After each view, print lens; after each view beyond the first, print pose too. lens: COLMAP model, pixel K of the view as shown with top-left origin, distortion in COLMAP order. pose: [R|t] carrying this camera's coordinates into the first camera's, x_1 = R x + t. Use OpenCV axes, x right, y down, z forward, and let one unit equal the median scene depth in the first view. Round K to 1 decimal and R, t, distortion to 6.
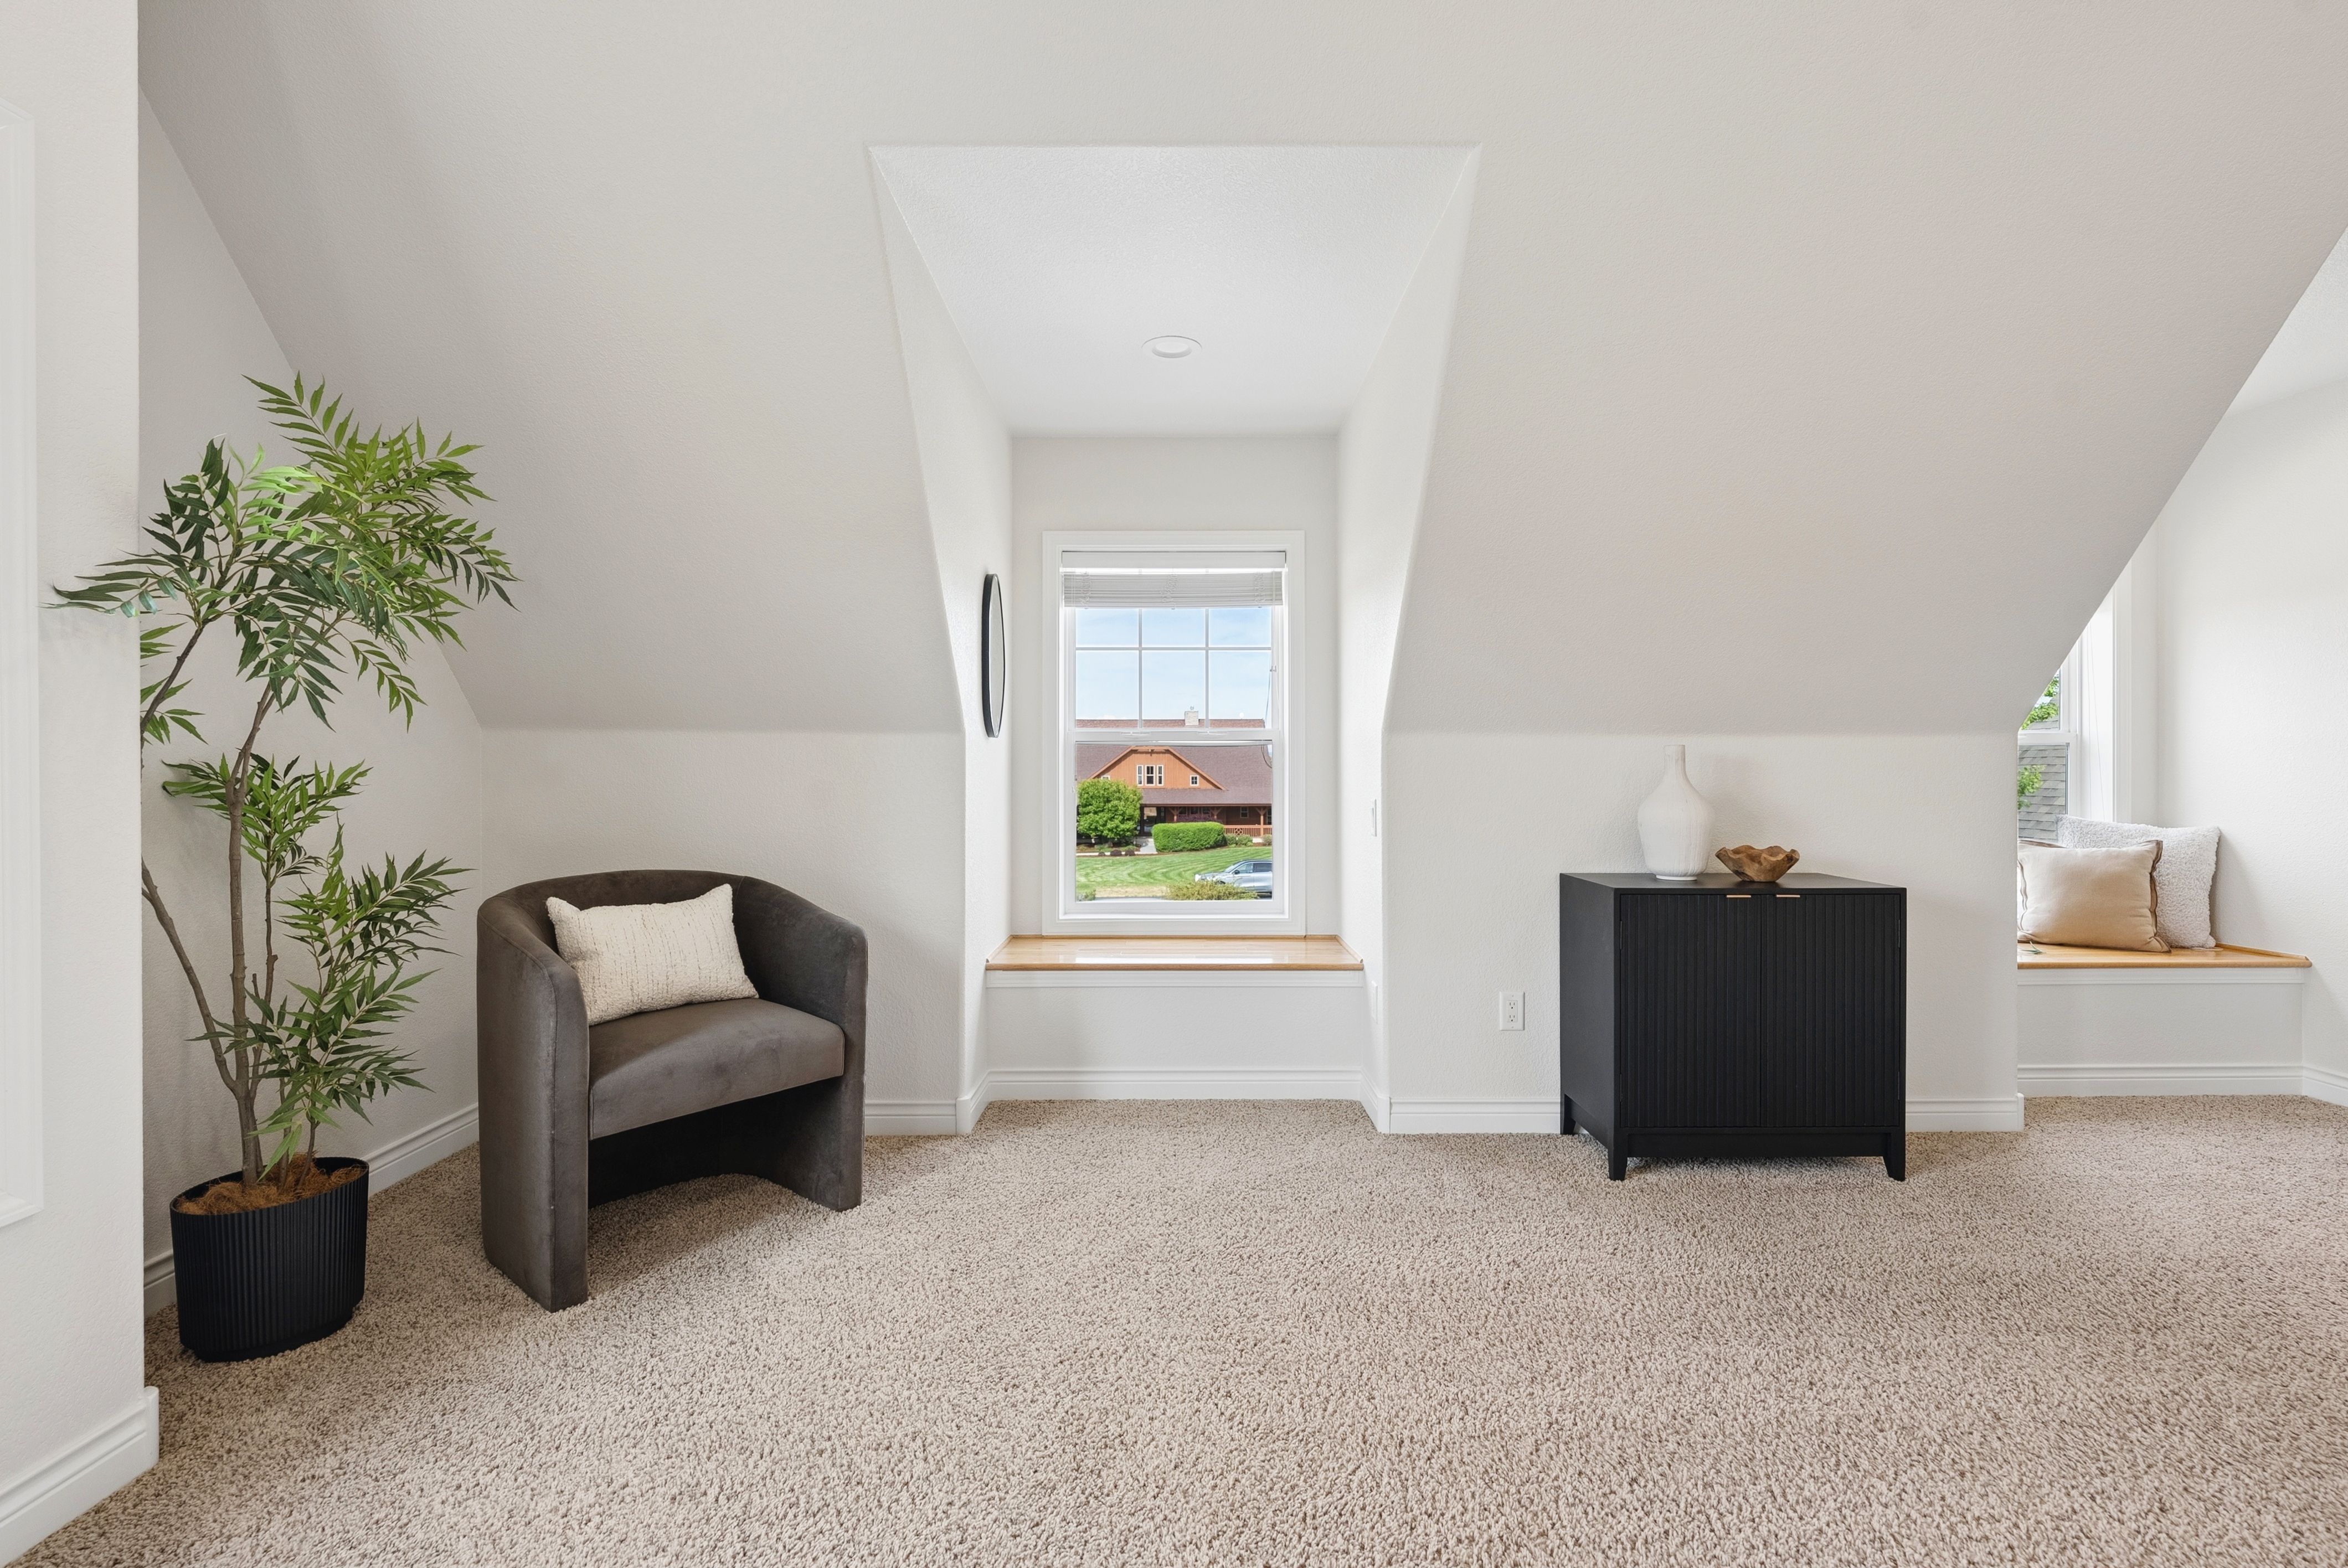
lens RADIAL K [[1076.0, 0, 1181.4], [0, 1076.0, 781.7], [0, 0, 1]] dist [-0.003445, -0.000817]
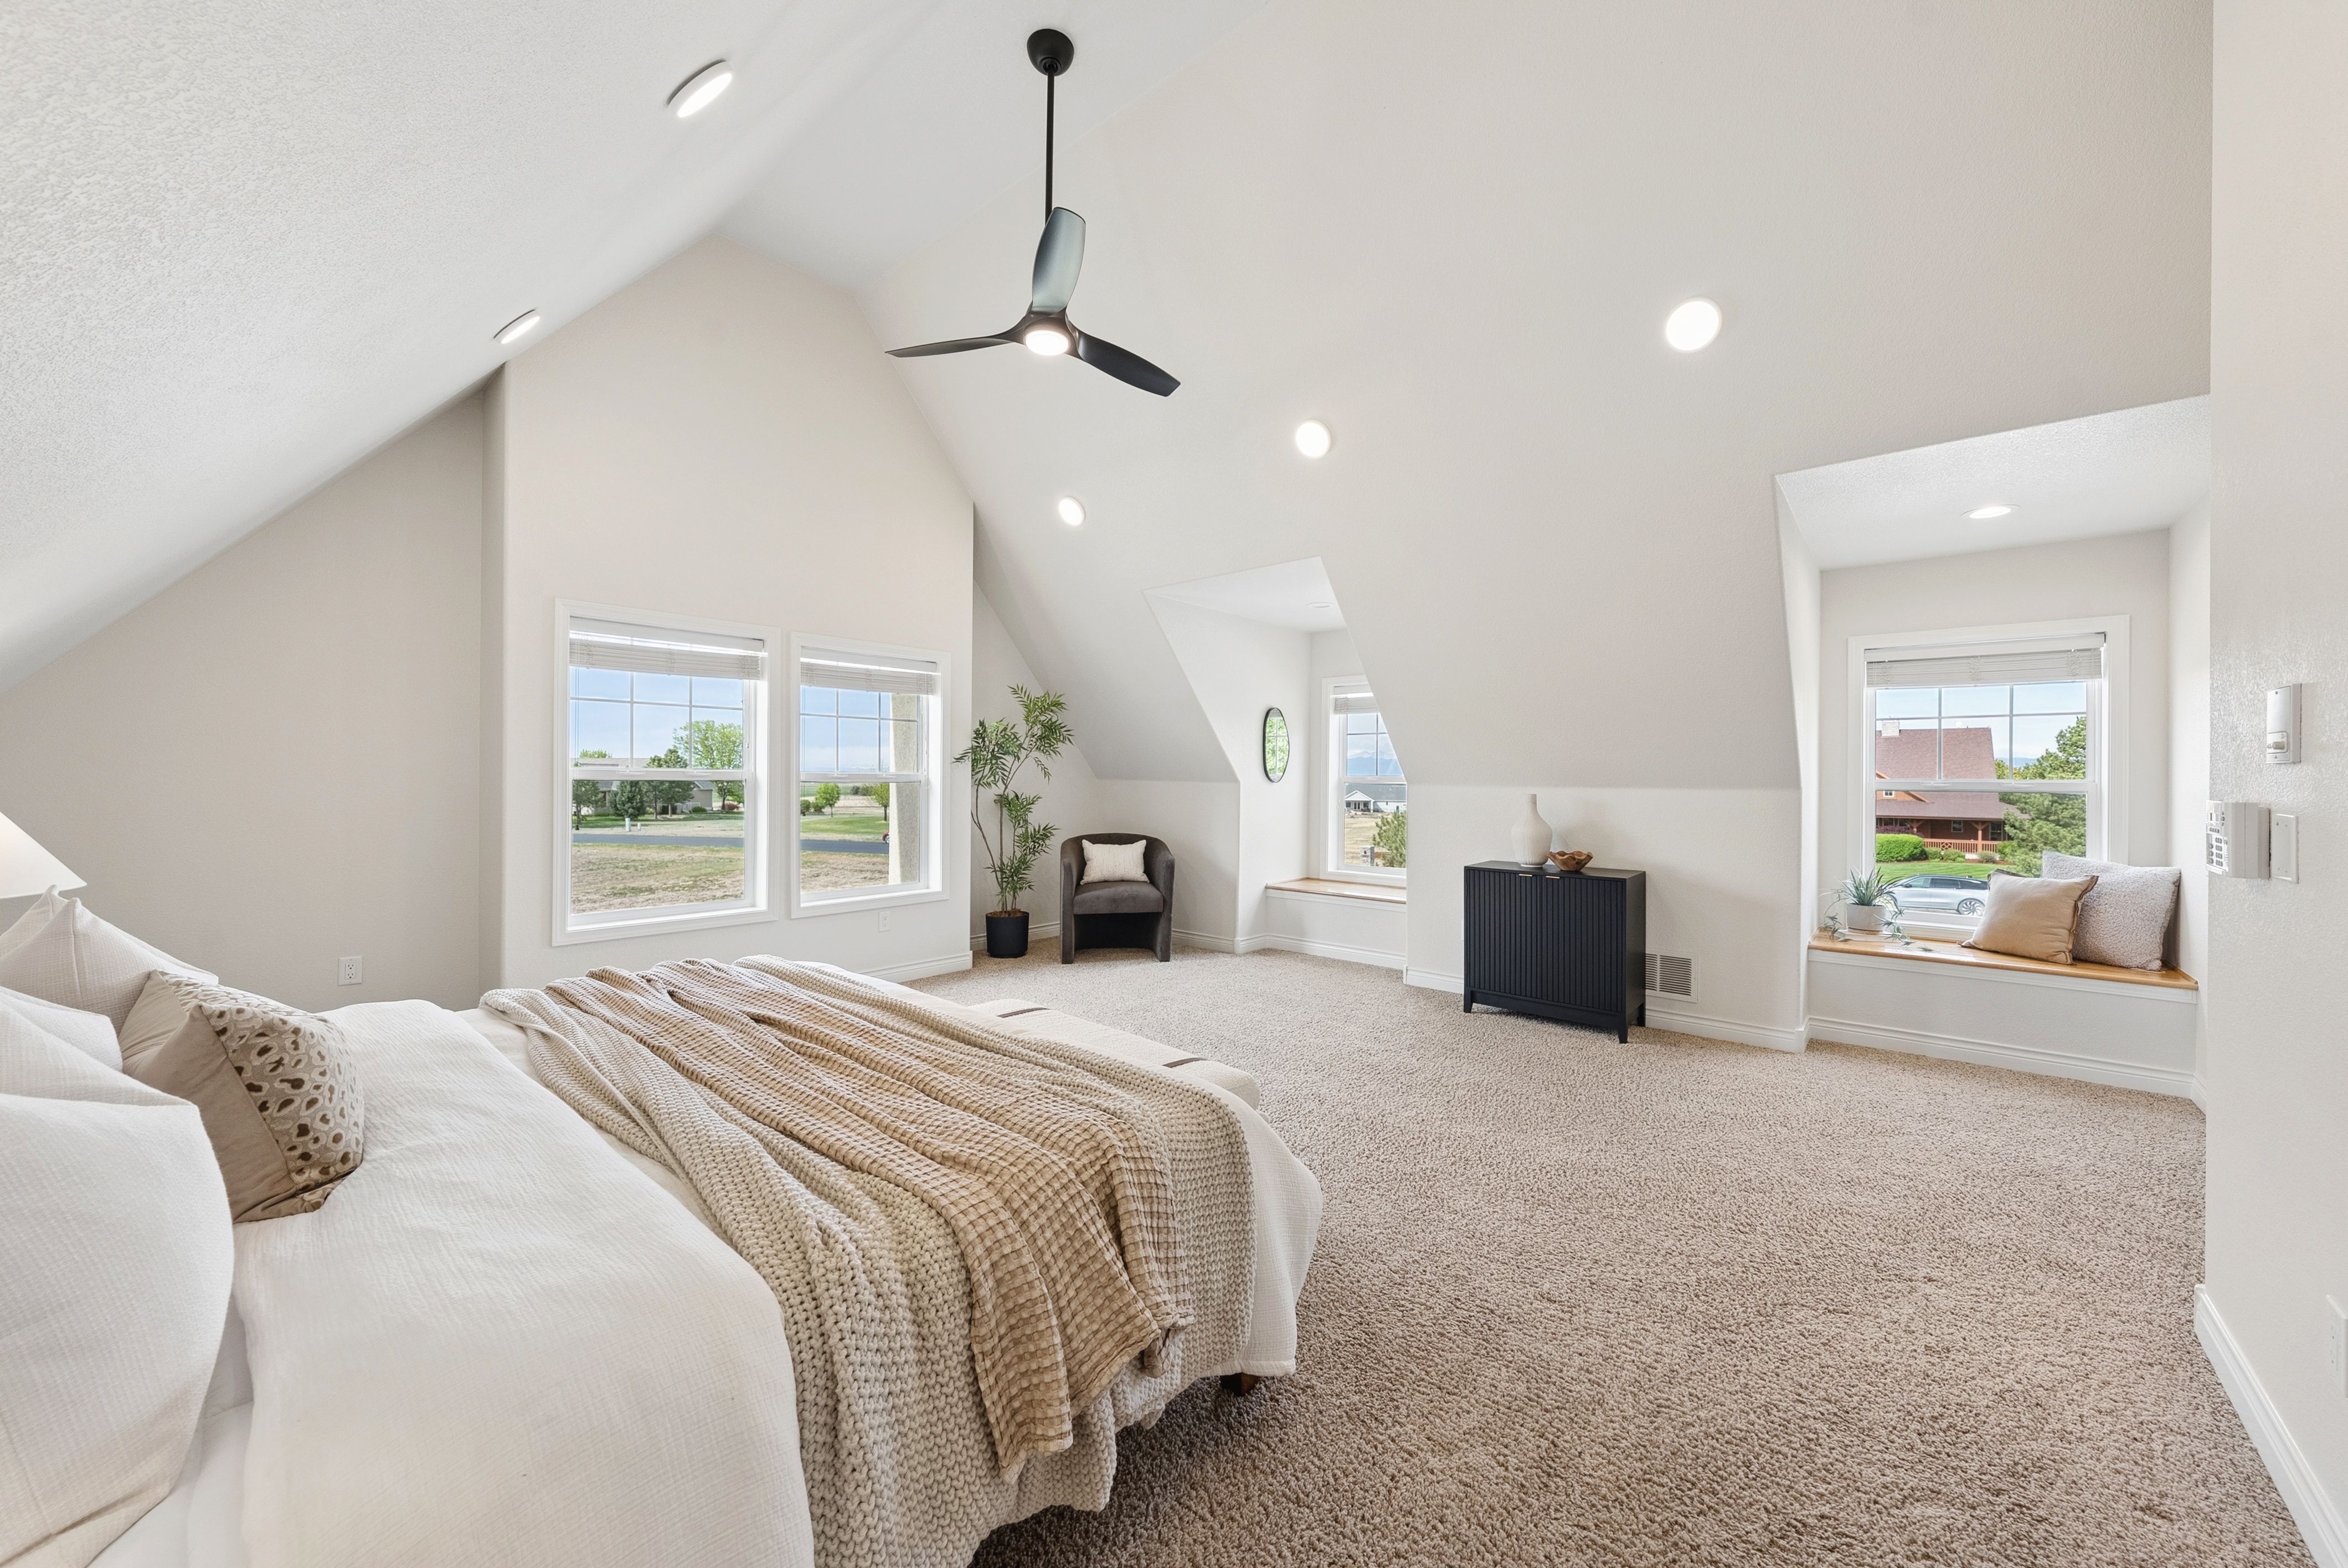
lens RADIAL K [[854.5, 0, 1174.0], [0, 854.5, 784.0], [0, 0, 1]] dist [0.000934, 0.000057]
pose [[0.741301, 0.009167, -0.671110, 1.129484], [-0.011041, 0.999938, 0.001463, -0.051288], [0.671082, 0.006325, 0.741357, -0.567236]]
